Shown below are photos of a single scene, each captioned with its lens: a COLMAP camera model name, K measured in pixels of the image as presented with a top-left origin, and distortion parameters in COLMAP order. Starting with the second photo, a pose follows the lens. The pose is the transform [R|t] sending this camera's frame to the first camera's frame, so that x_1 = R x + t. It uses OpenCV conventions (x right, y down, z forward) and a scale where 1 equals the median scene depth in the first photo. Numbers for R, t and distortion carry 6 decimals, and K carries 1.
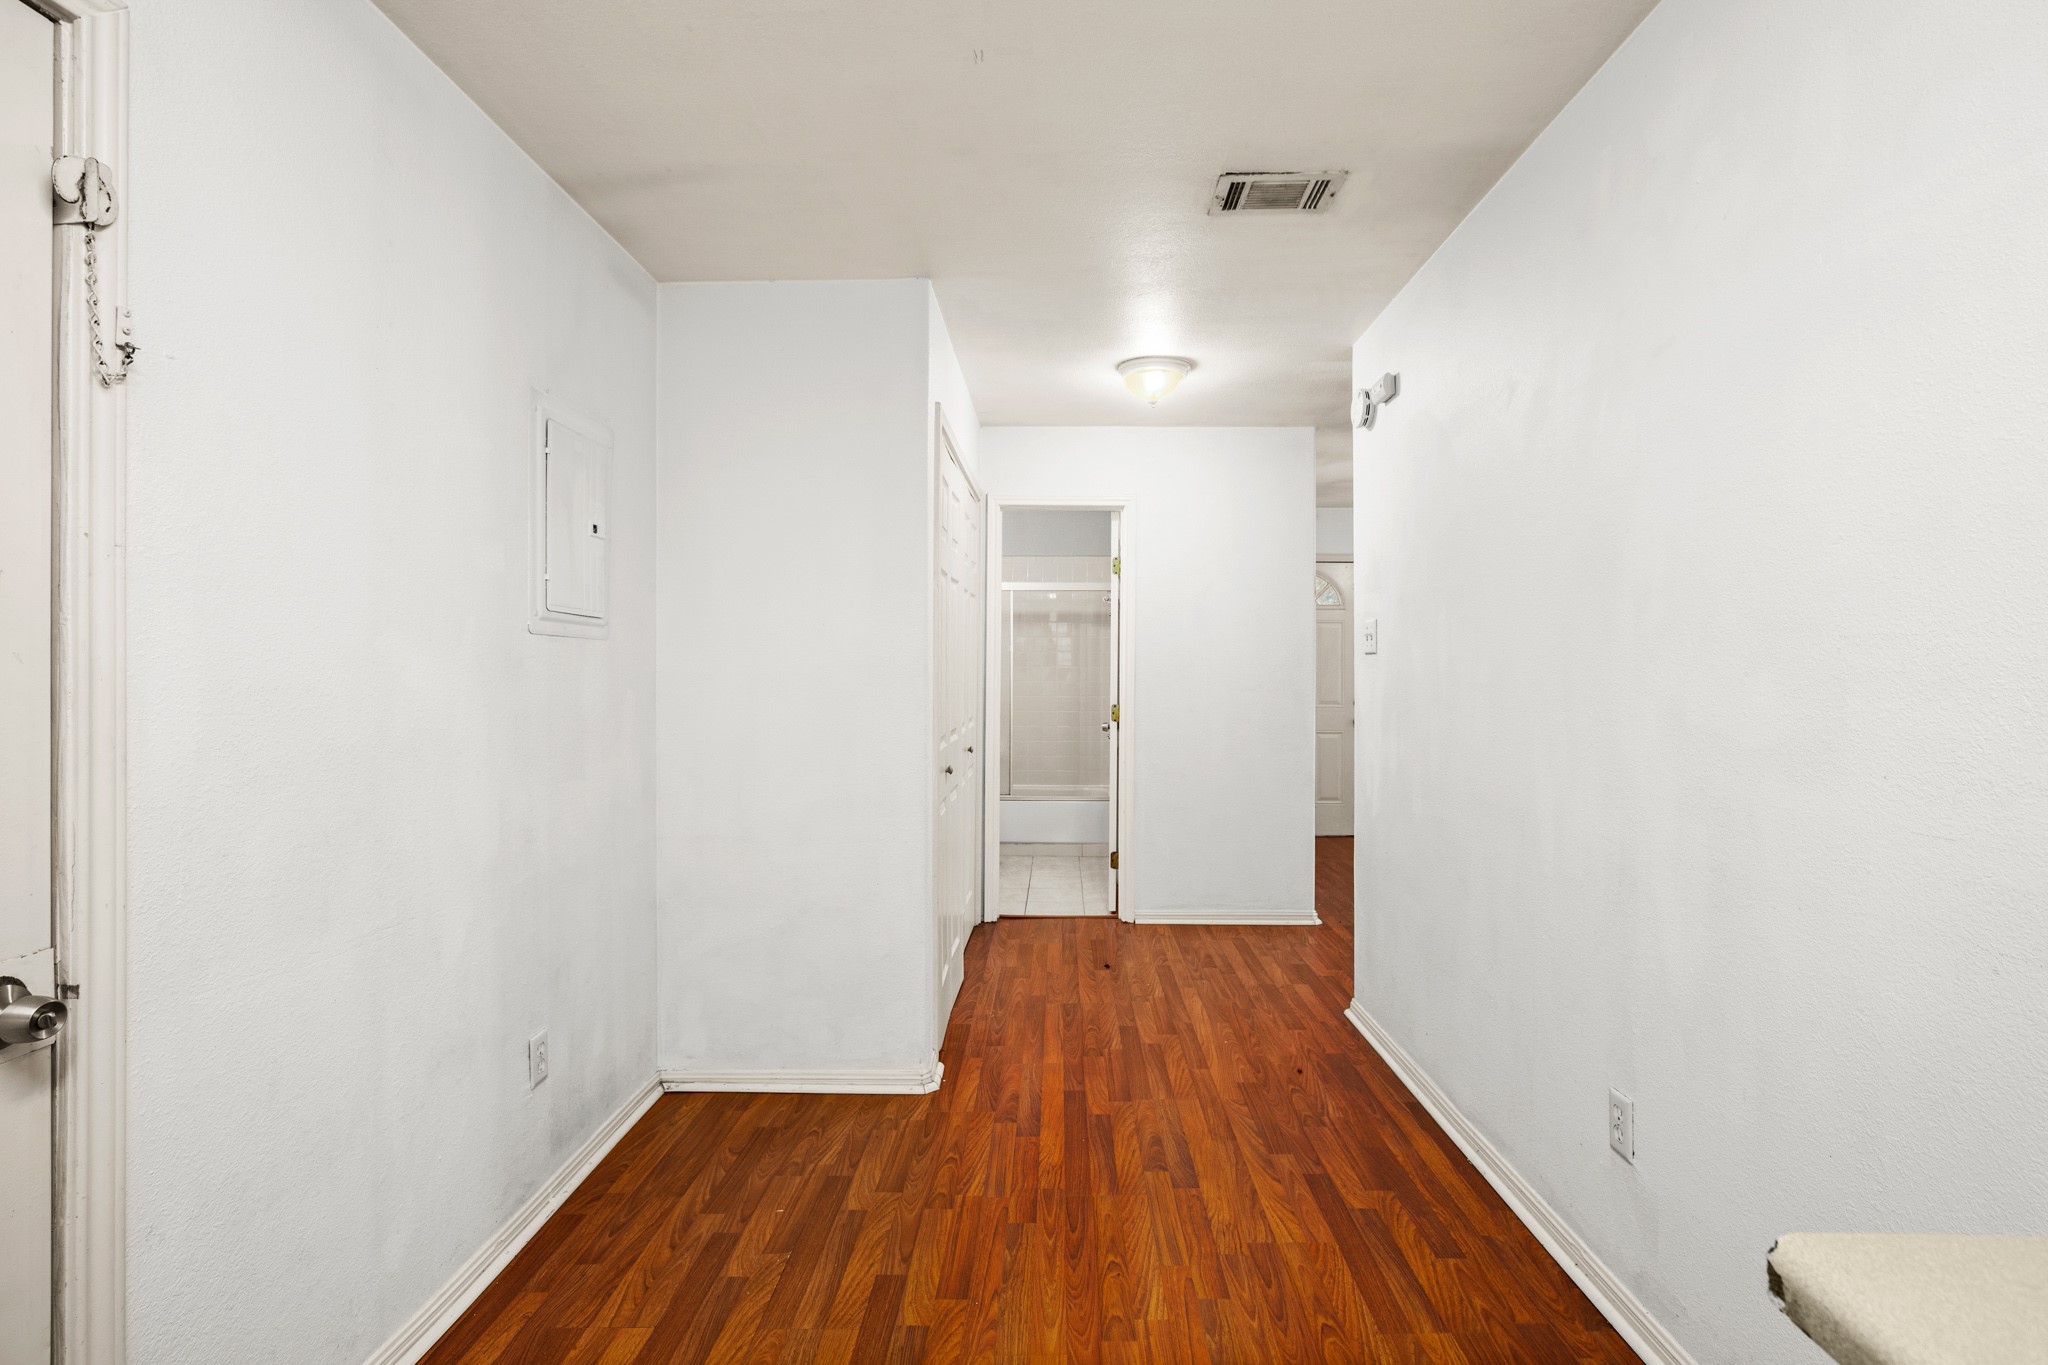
lens RADIAL K [[950.4, 0, 1036.2], [0, 950.4, 659.0], [0, 0, 1]] dist [-0.017749, -0.000340]
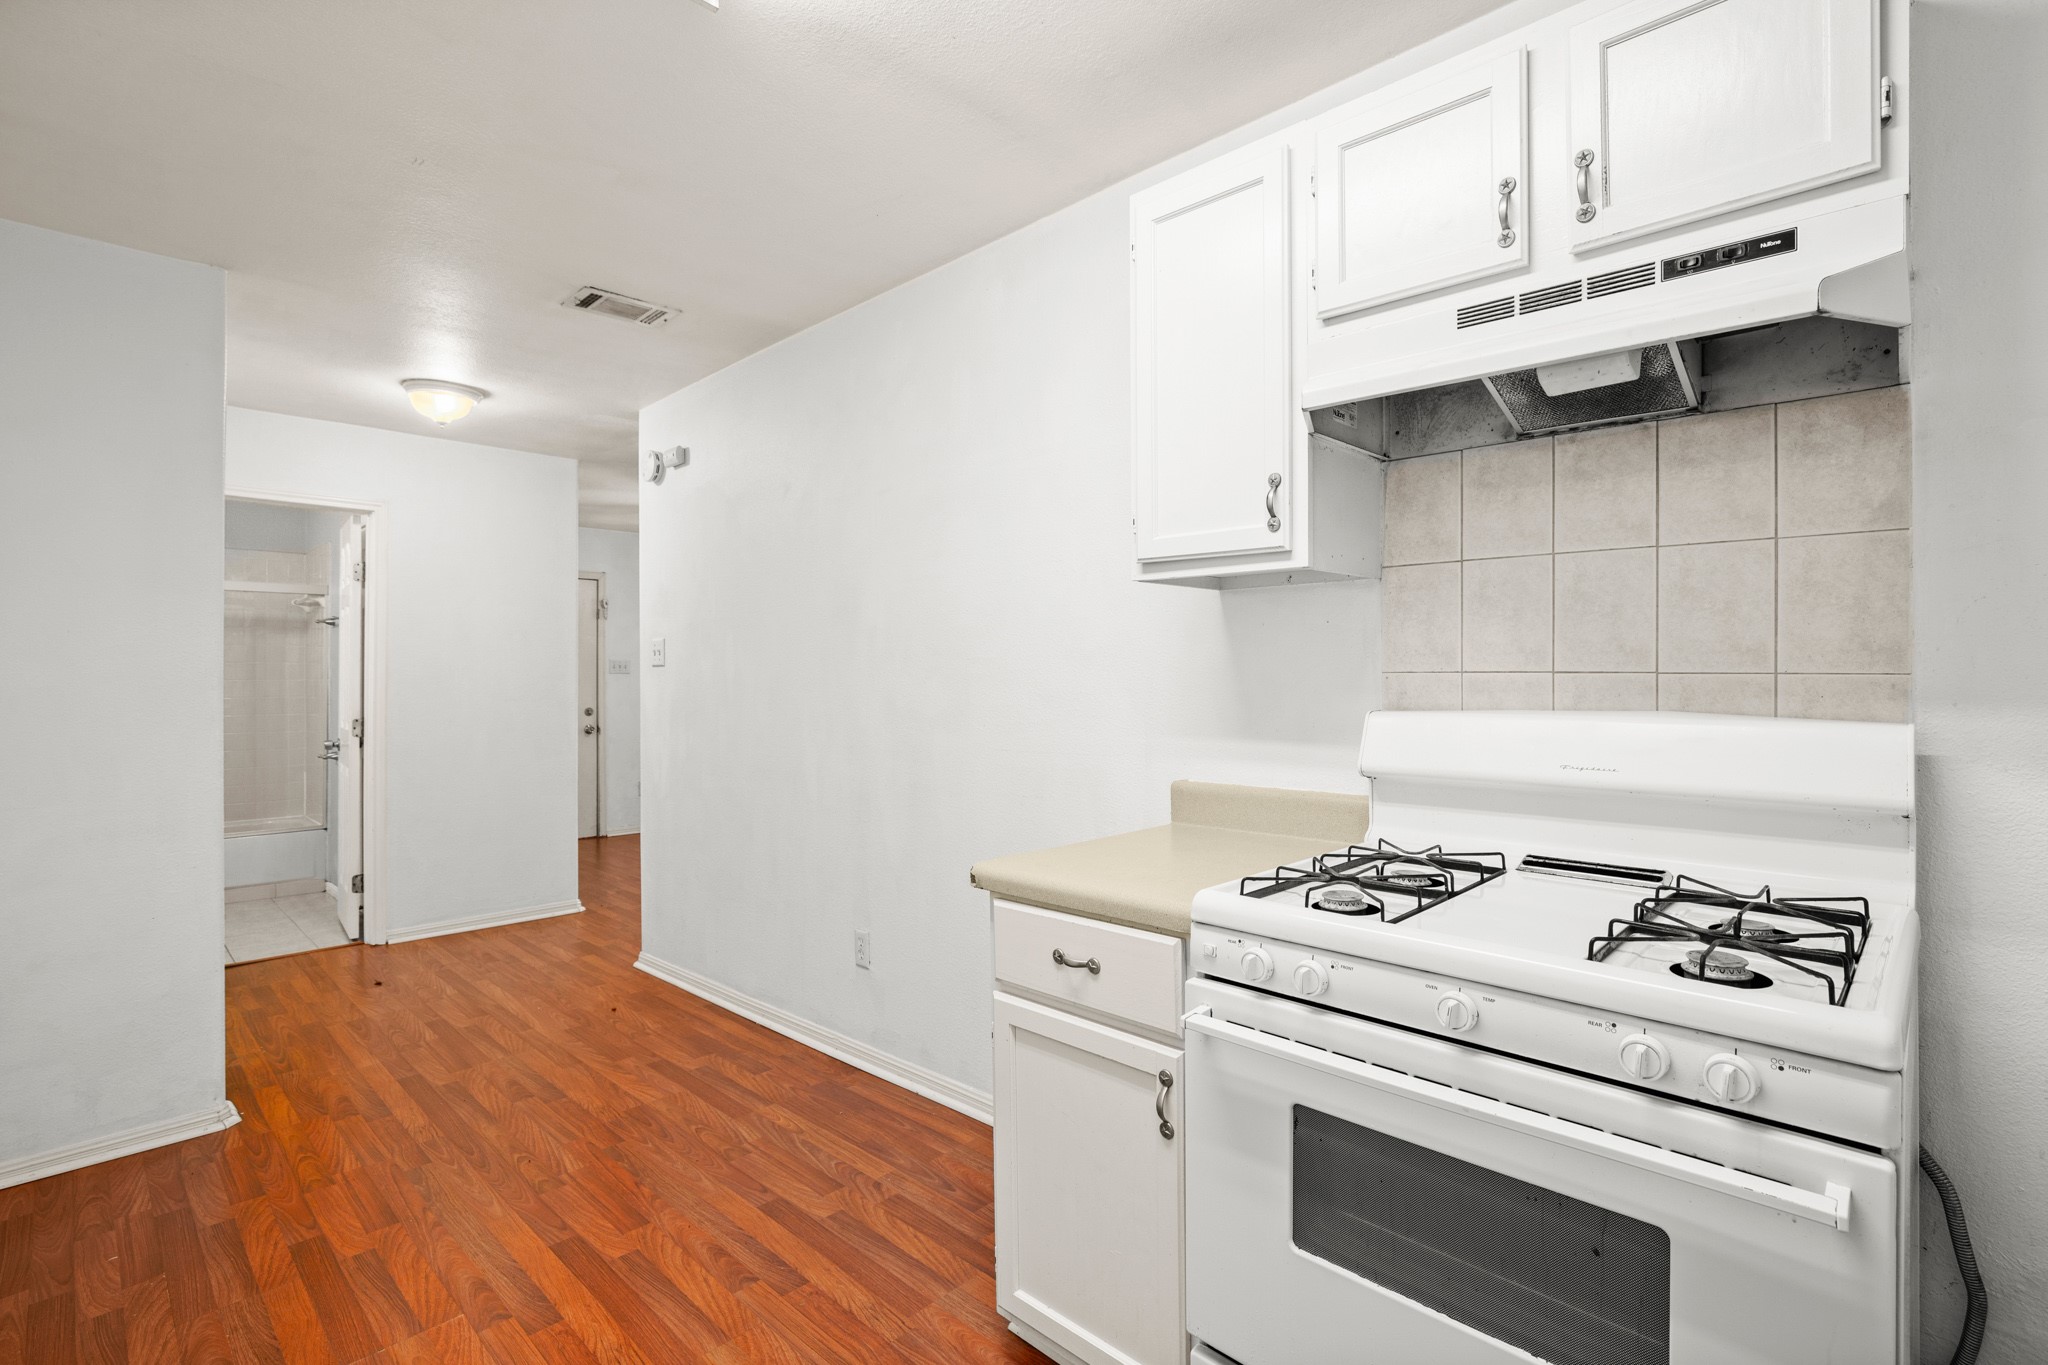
lens RADIAL K [[953.7, 0, 1029.7], [0, 953.7, 646.8], [0, 0, 1]] dist [0.001052, 0.000597]
pose [[0.687577, 0.016969, 0.725914, -0.275153], [0.001397, 0.999694, -0.024692, 0.000949], [-0.726111, 0.017992, 0.687343, -0.260764]]
